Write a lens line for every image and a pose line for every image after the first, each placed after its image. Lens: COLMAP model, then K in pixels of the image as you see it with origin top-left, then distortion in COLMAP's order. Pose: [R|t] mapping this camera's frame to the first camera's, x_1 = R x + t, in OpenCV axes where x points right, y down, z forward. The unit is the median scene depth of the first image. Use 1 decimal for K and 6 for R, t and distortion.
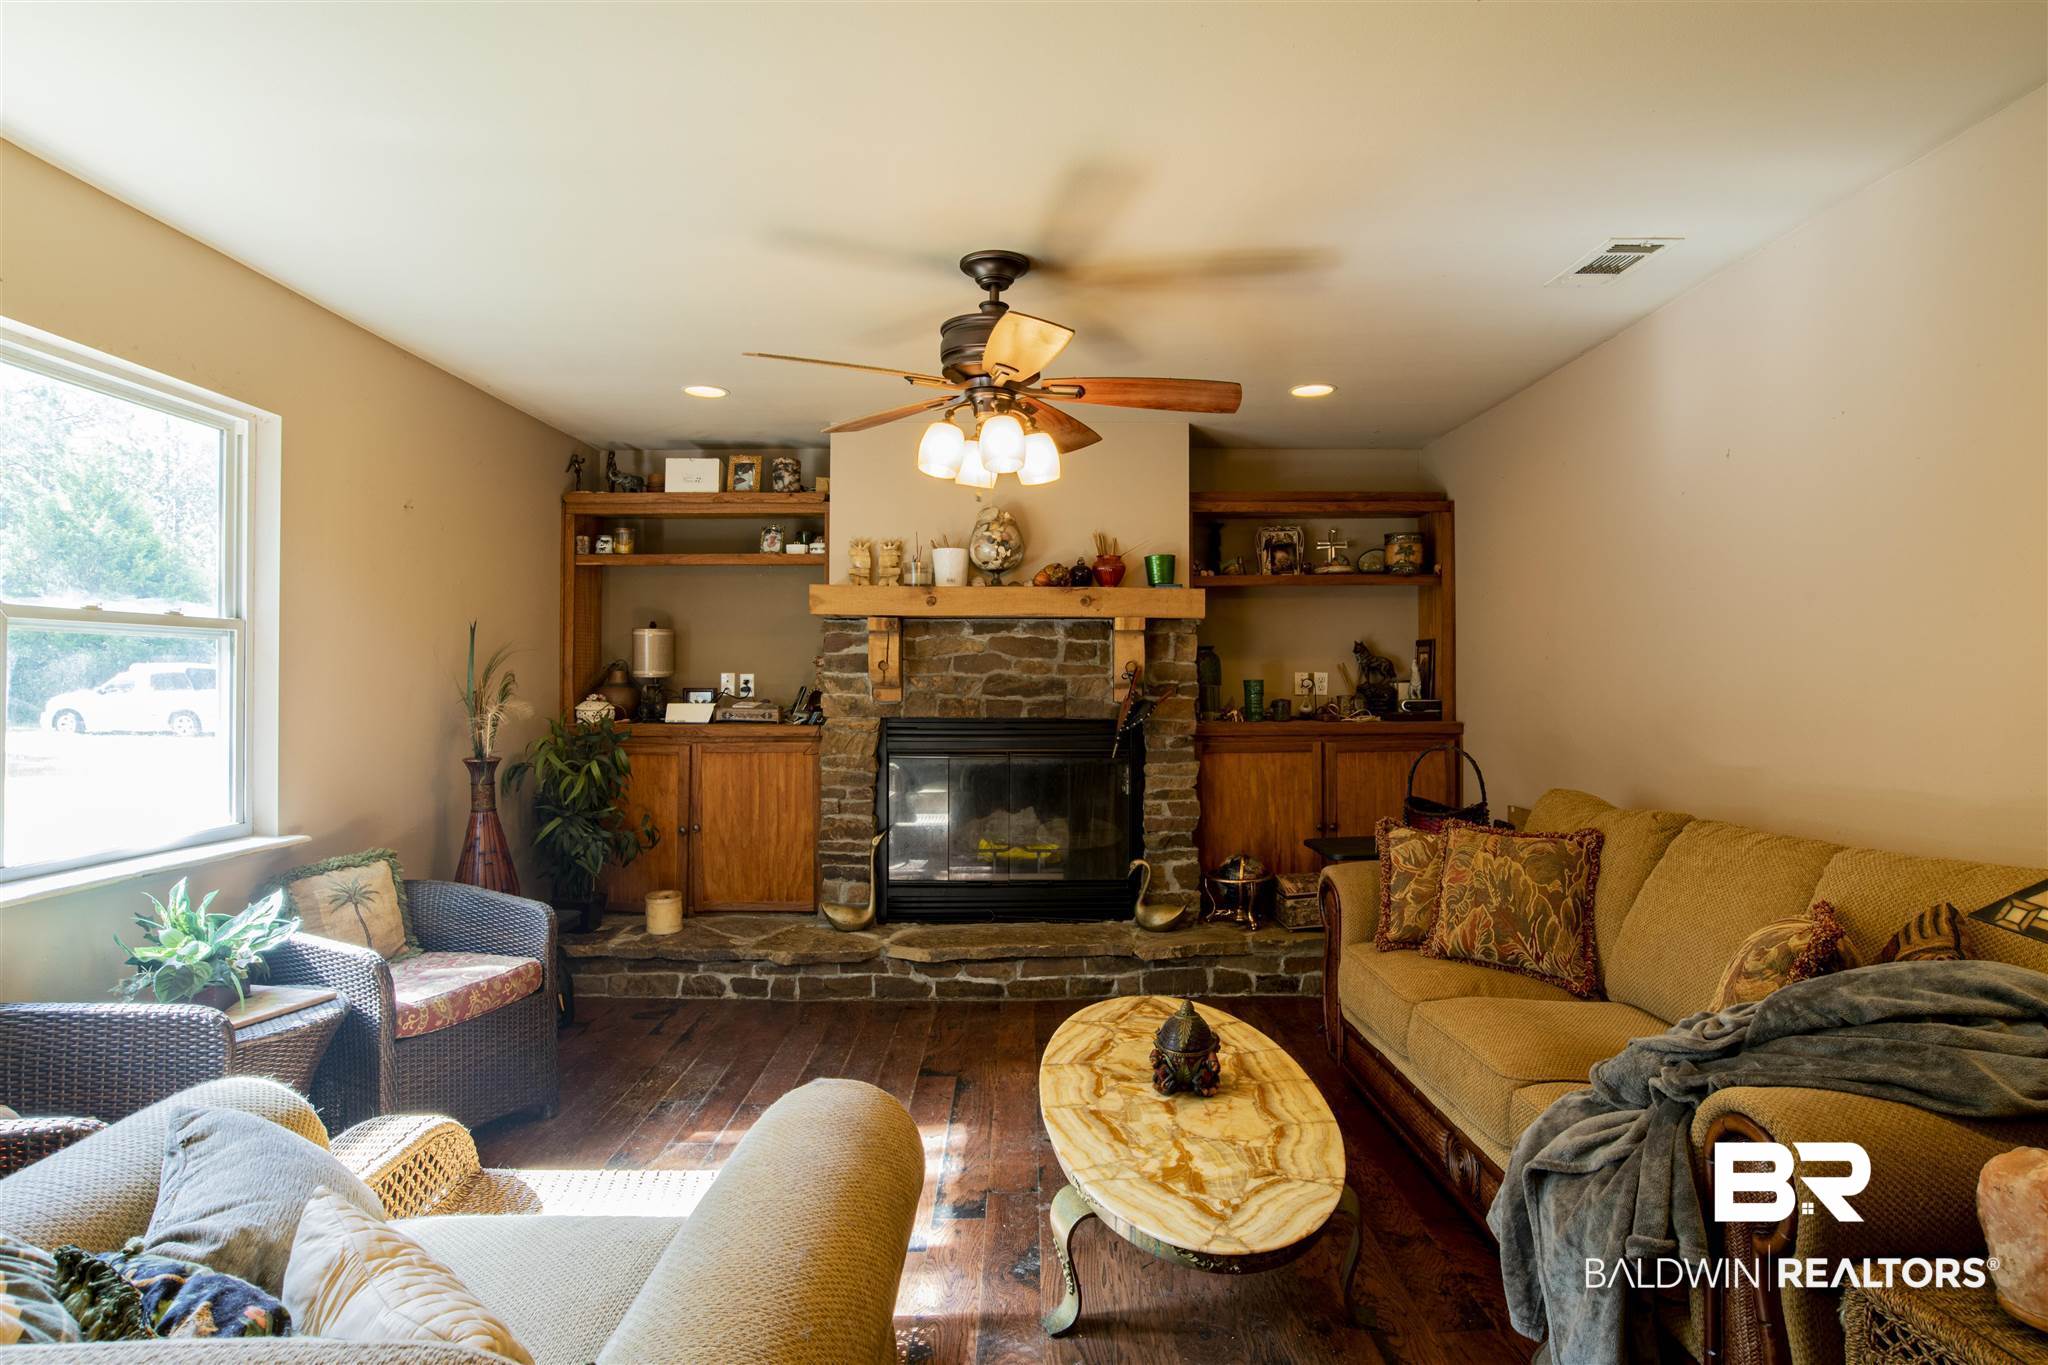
lens RADIAL K [[1100.0, 0, 1028.7], [0, 1100.0, 677.4], [0, 0, 1]] dist [-0.035732, 0.006160]
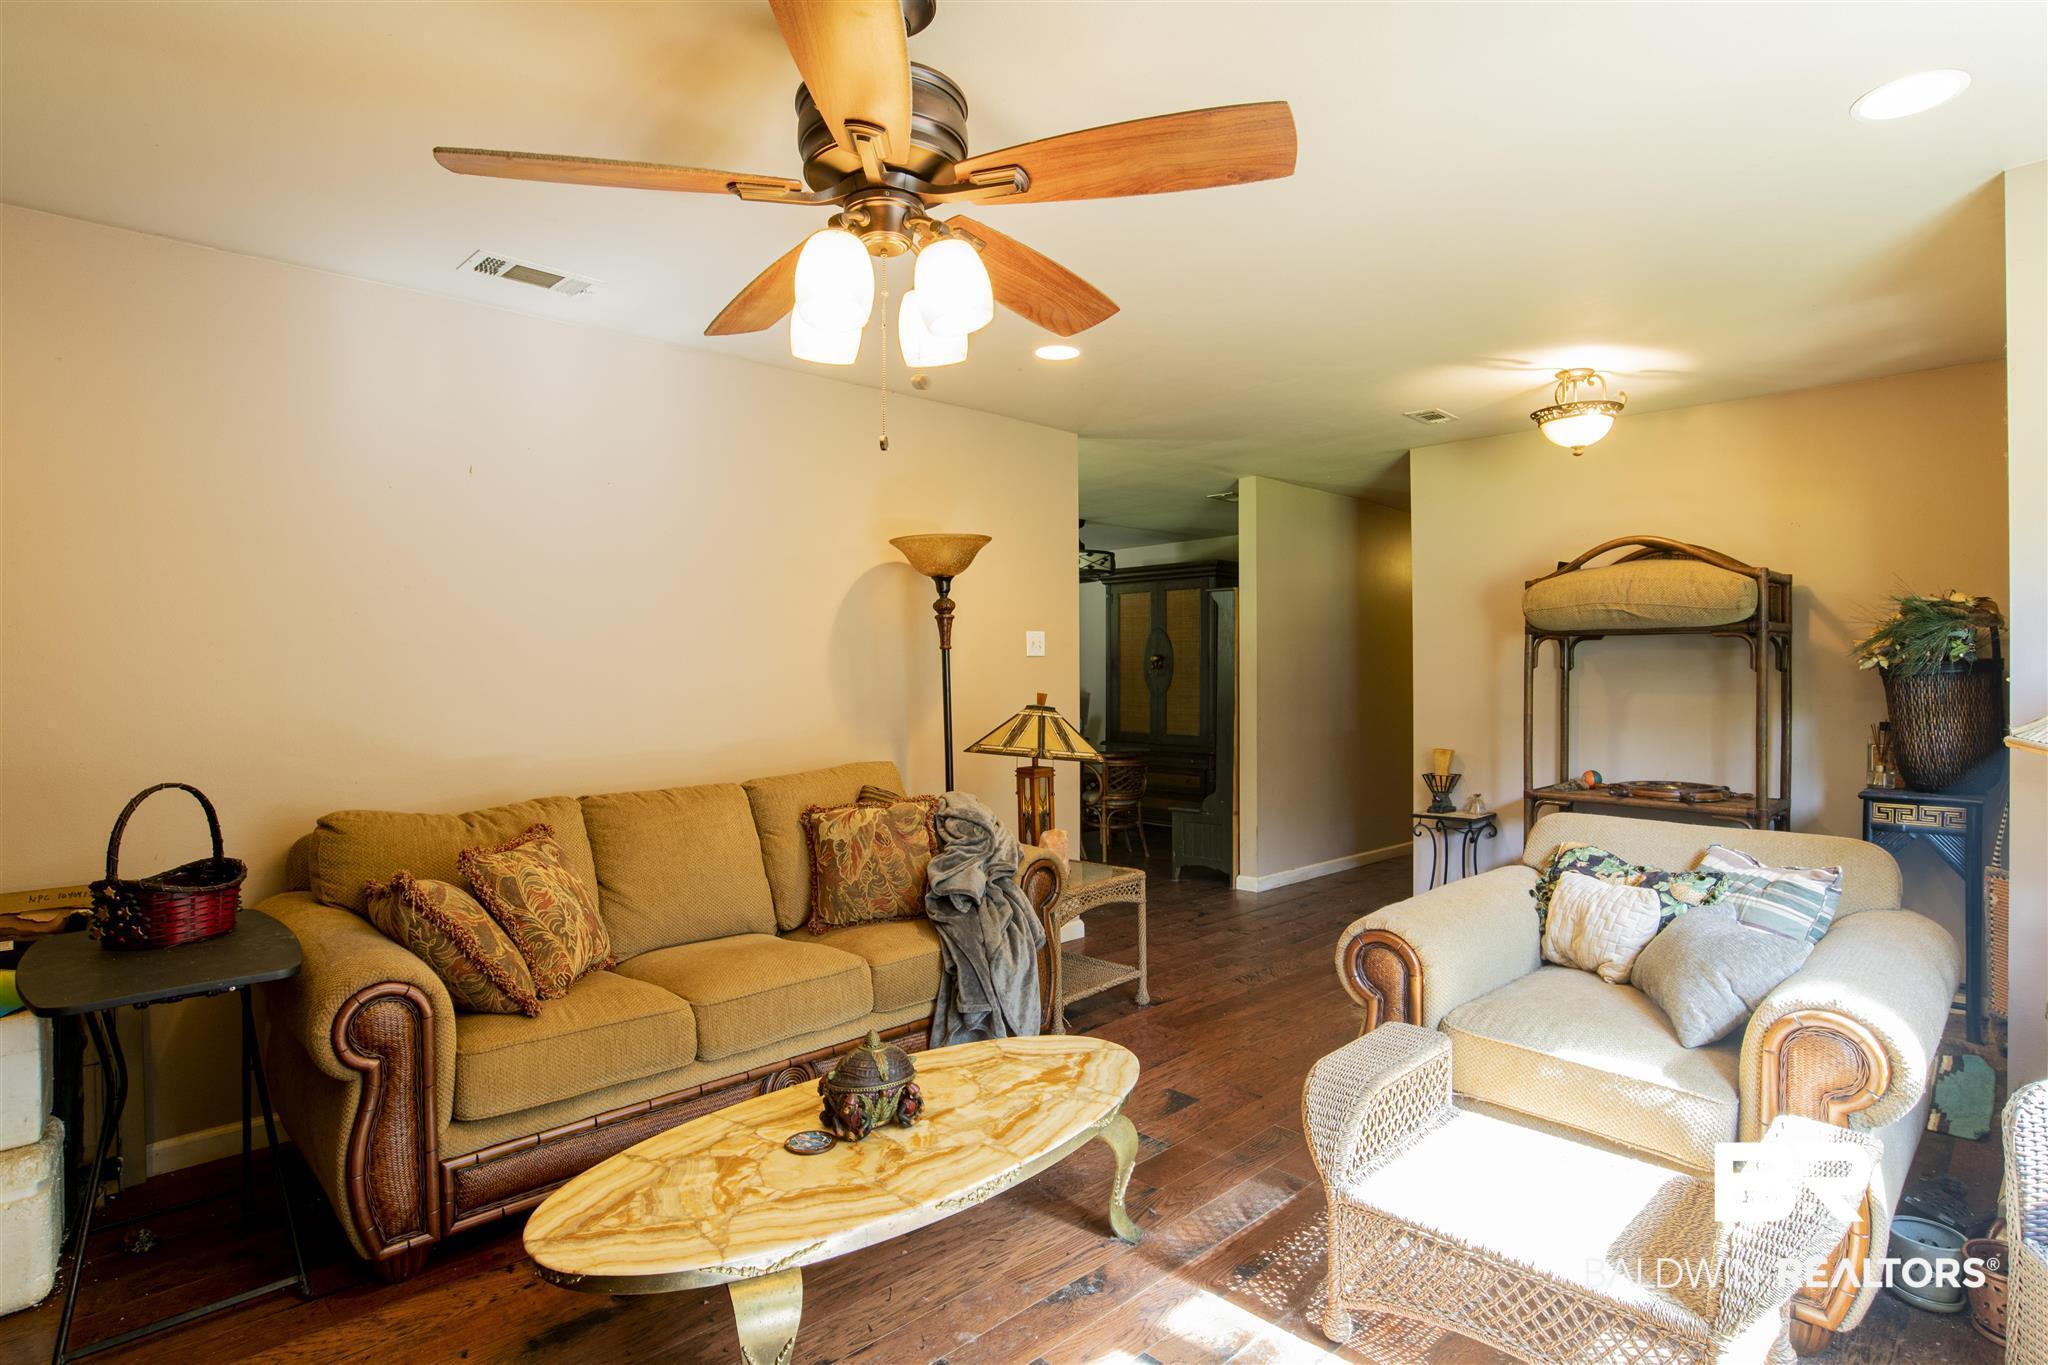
lens RADIAL K [[1069.9, 0, 1028.2], [0, 1069.9, 677.9], [0, 0, 1]] dist [-0.035206, 0.001004]
pose [[-0.700002, 0.006066, 0.714115, -0.332866], [0.002509, 0.999979, -0.006036, 0.005289], [-0.714136, -0.002434, -0.700003, 0.882192]]
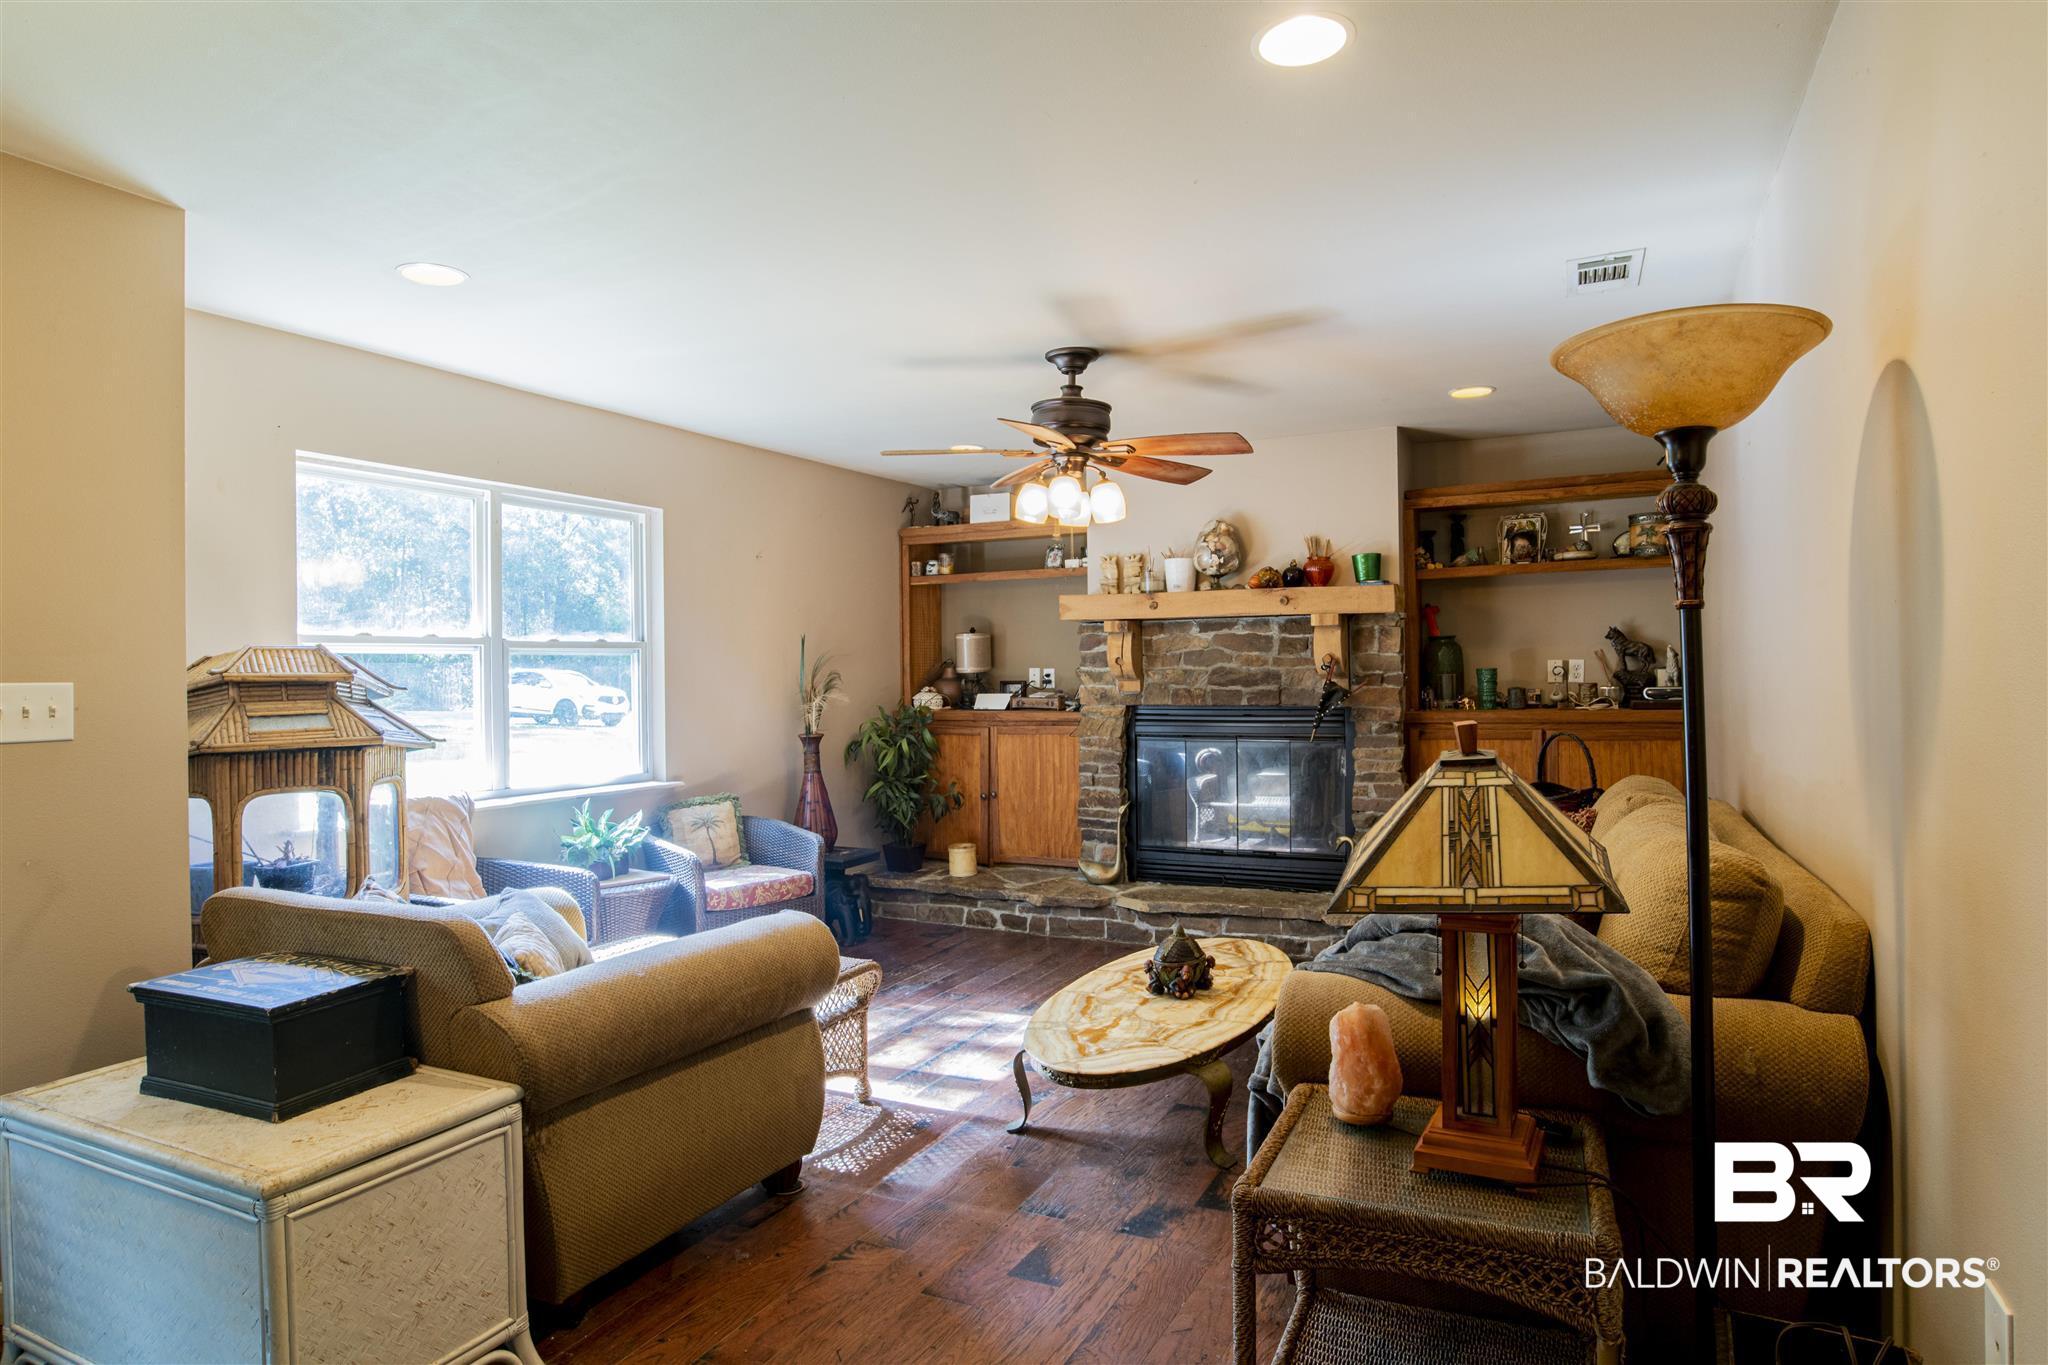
lens RADIAL K [[1155.3, 0, 1011.3], [0, 1155.3, 678.7], [0, 0, 1]] dist [-0.022470, 0.010077]
pose [[0.891098, -0.009426, -0.453712, 0.338654], [0.014959, 0.999851, 0.008607, -0.004715], [0.453564, -0.014457, 0.891107, -0.165515]]
